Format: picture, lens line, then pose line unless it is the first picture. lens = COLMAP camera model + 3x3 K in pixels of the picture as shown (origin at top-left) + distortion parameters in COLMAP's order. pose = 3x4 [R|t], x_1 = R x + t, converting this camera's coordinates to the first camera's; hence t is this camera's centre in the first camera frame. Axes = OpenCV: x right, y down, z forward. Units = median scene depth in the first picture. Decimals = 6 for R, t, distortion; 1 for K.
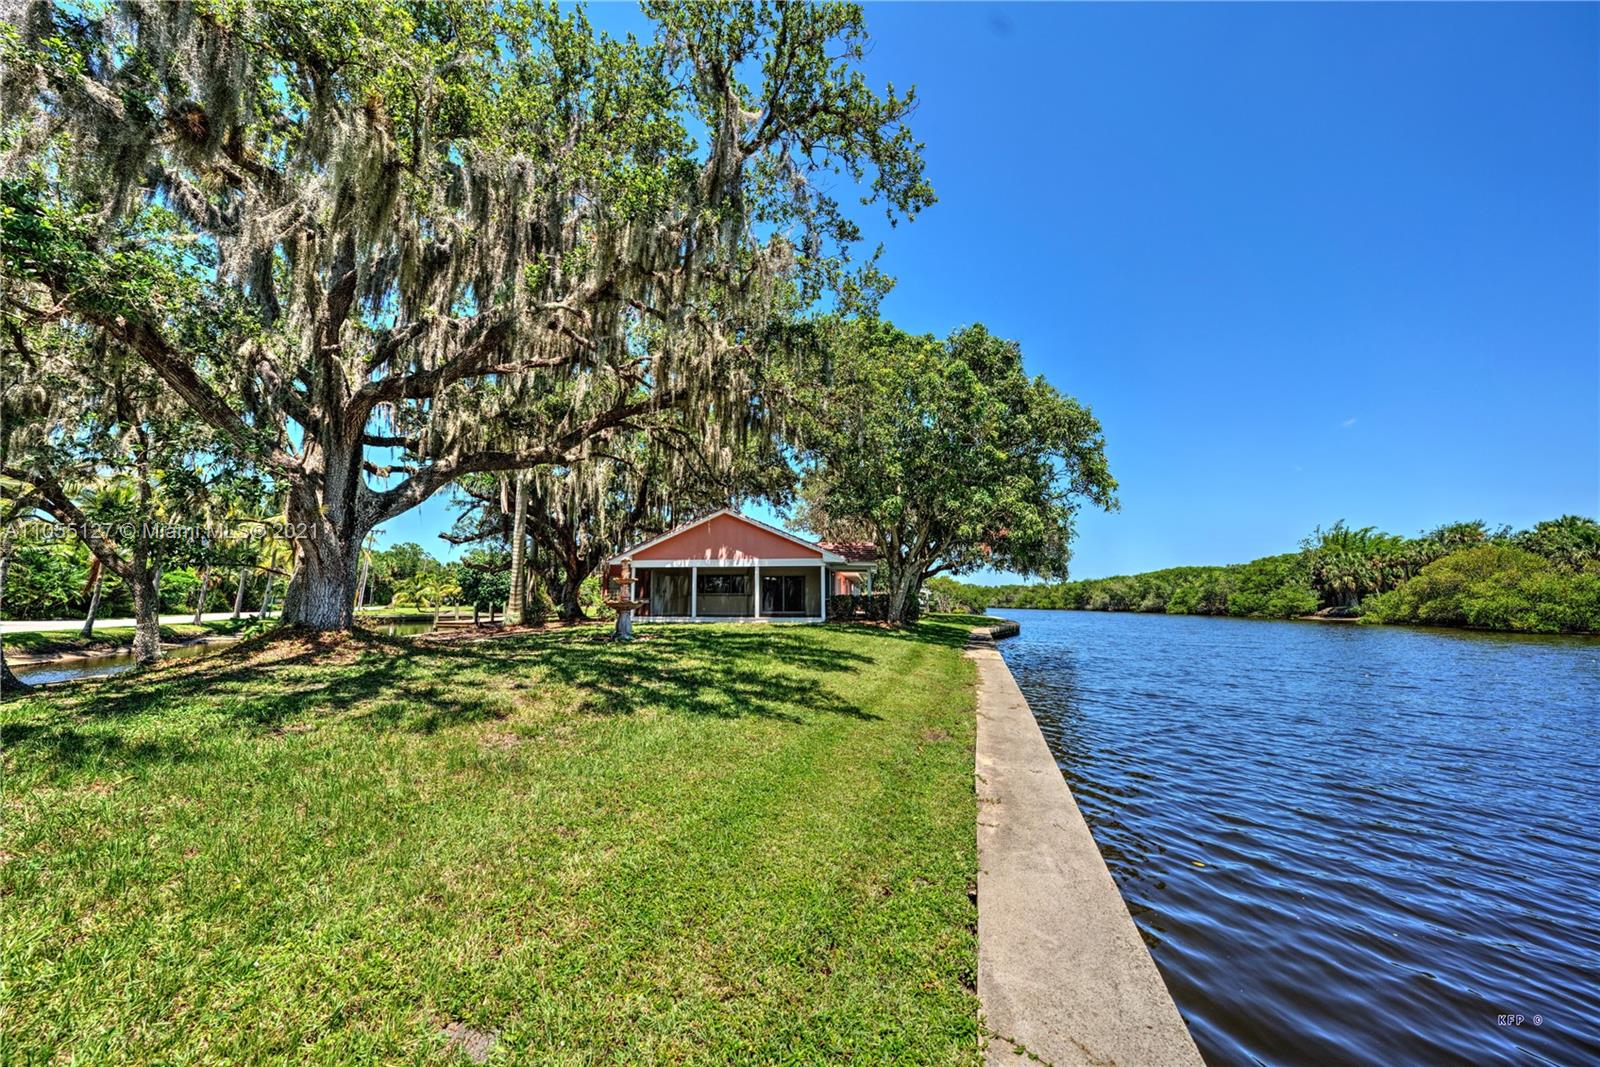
lens RADIAL K [[549.8, 0, 800.0], [0, 549.8, 533.5], [0, 0, 1]] dist [-0.030845, 0.007838]
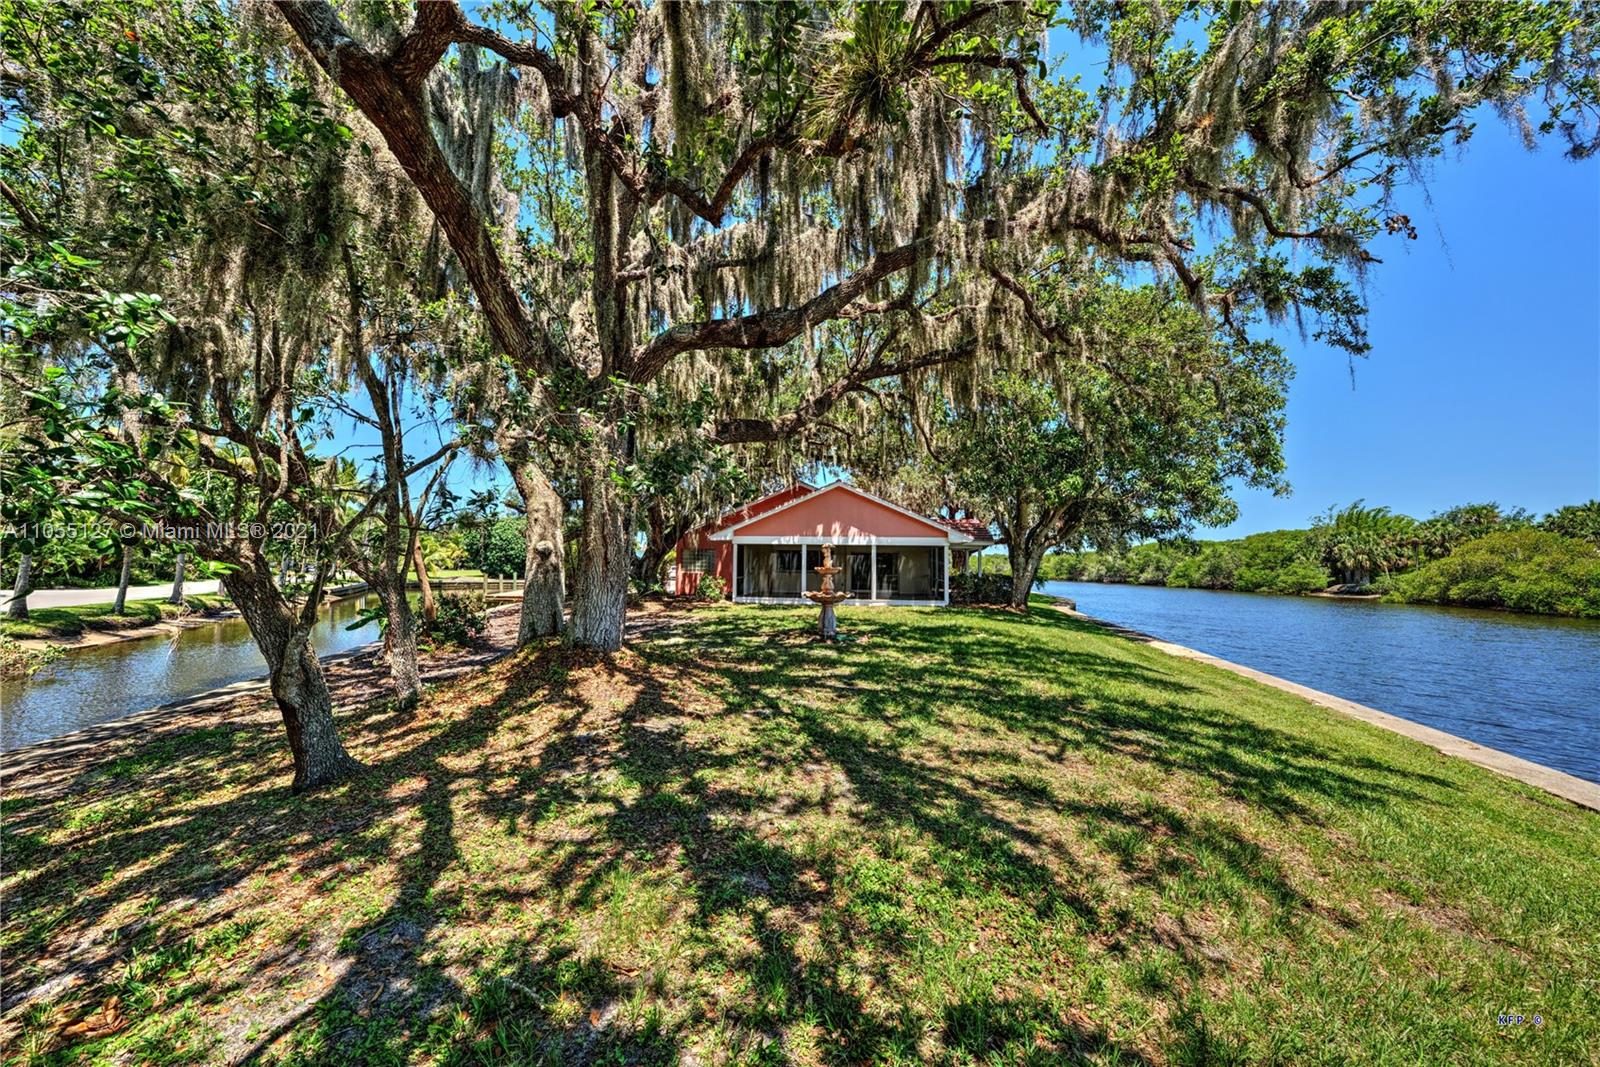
lens RADIAL K [[549.8, 0, 800.0], [0, 549.8, 533.5], [0, 0, 1]] dist [-0.030845, 0.007838]
pose [[0.999200, 0.015827, 0.036728, -0.081537], [-0.018114, 0.997862, 0.062789, -0.005144], [-0.035656, -0.063404, 0.997351, 0.028248]]
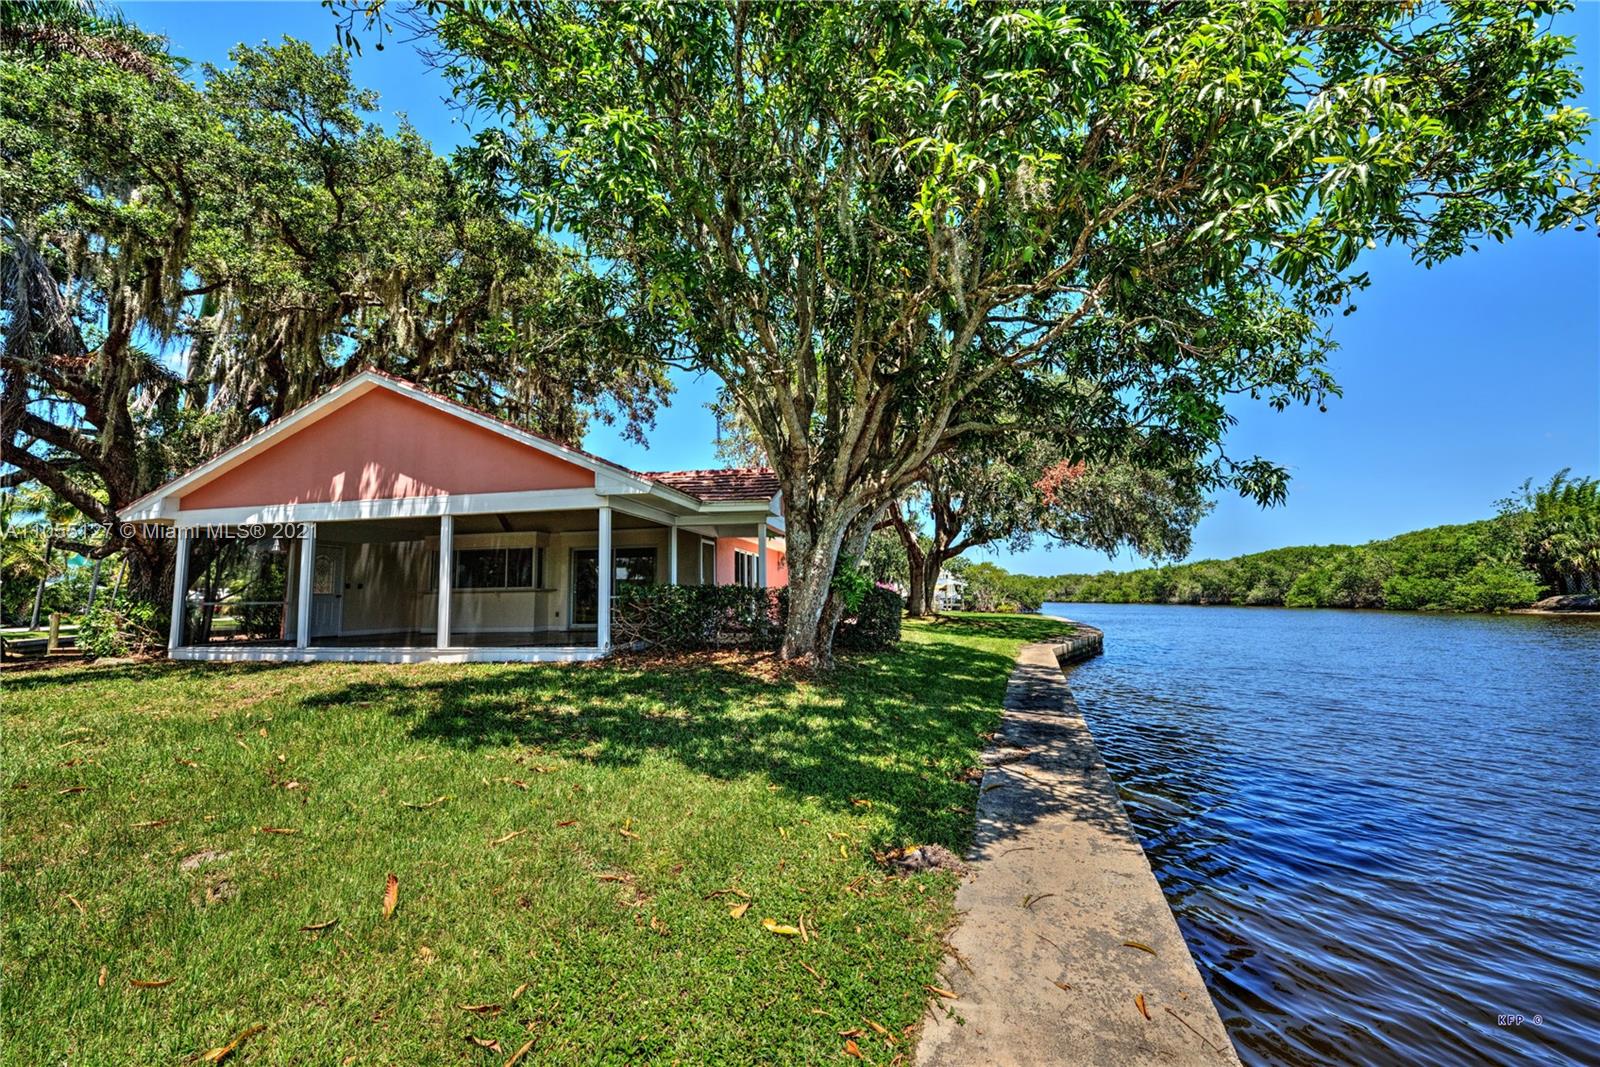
lens RADIAL K [[618.3, 0, 795.4], [0, 618.3, 531.2], [0, 0, 1]] dist [-0.025135, 0.008880]
pose [[0.998547, -0.021982, -0.049195, 0.064971], [0.022706, 0.999641, 0.014206, 0.024413], [0.048865, -0.015302, 0.998688, 0.199712]]
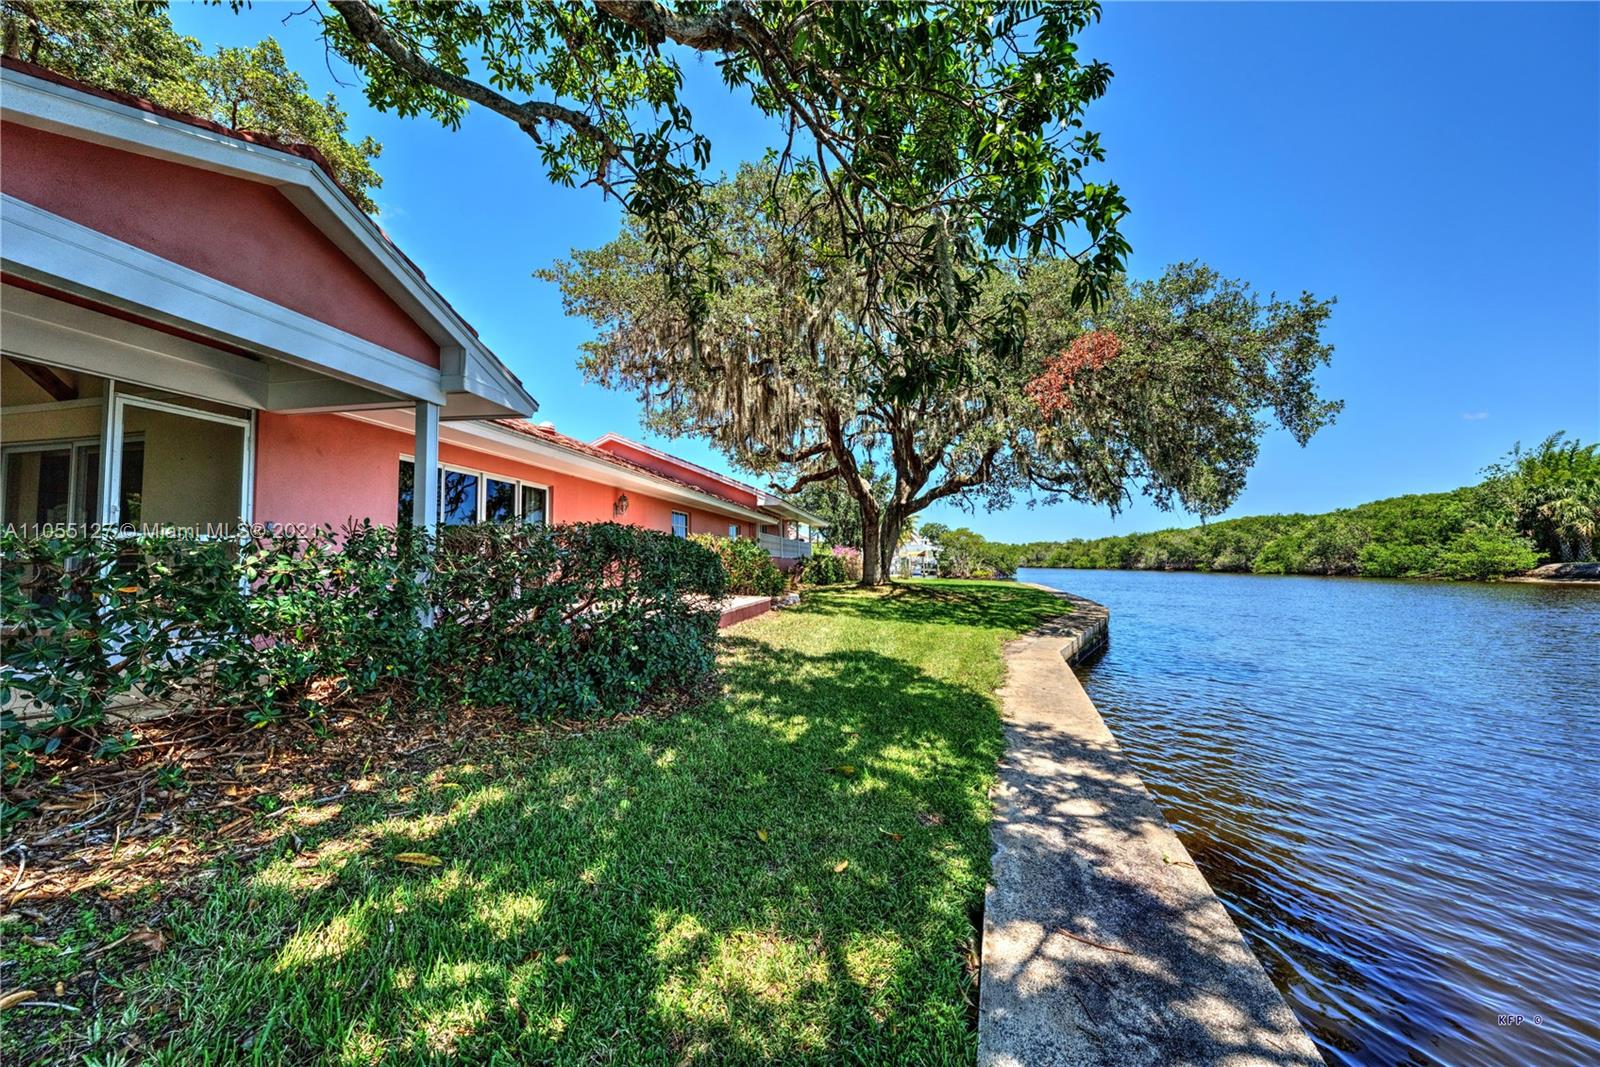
lens RADIAL K [[549.8, 0, 800.0], [0, 549.8, 533.5], [0, 0, 1]] dist [-0.030845, 0.007838]
pose [[0.998979, -0.014982, -0.042625, 0.106767], [0.017908, 0.997448, 0.069114, 0.043164], [0.041481, -0.069807, 0.996698, 0.346413]]
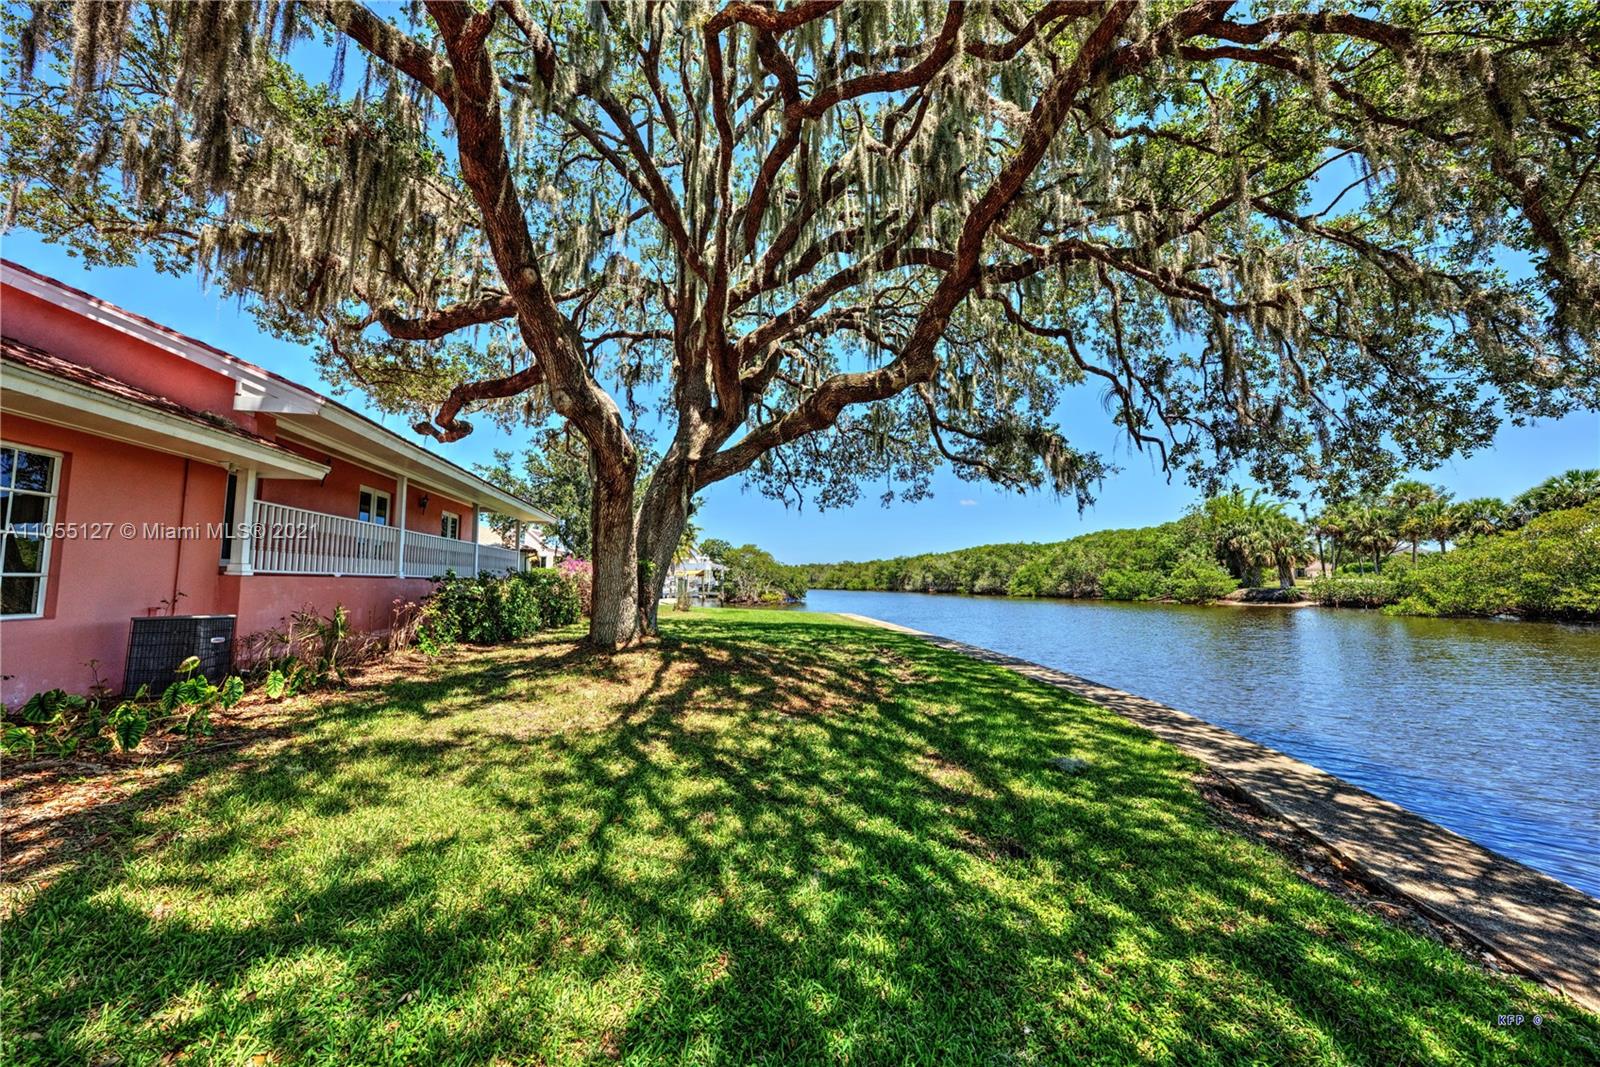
lens RADIAL K [[549.8, 0, 800.0], [0, 549.8, 533.5], [0, 0, 1]] dist [-0.030845, 0.007838]
pose [[0.935748, 0.025511, 0.351745, 0.132582], [-0.038201, 0.998844, 0.029184, 0.065416], [-0.350594, -0.040746, 0.935641, 0.547603]]
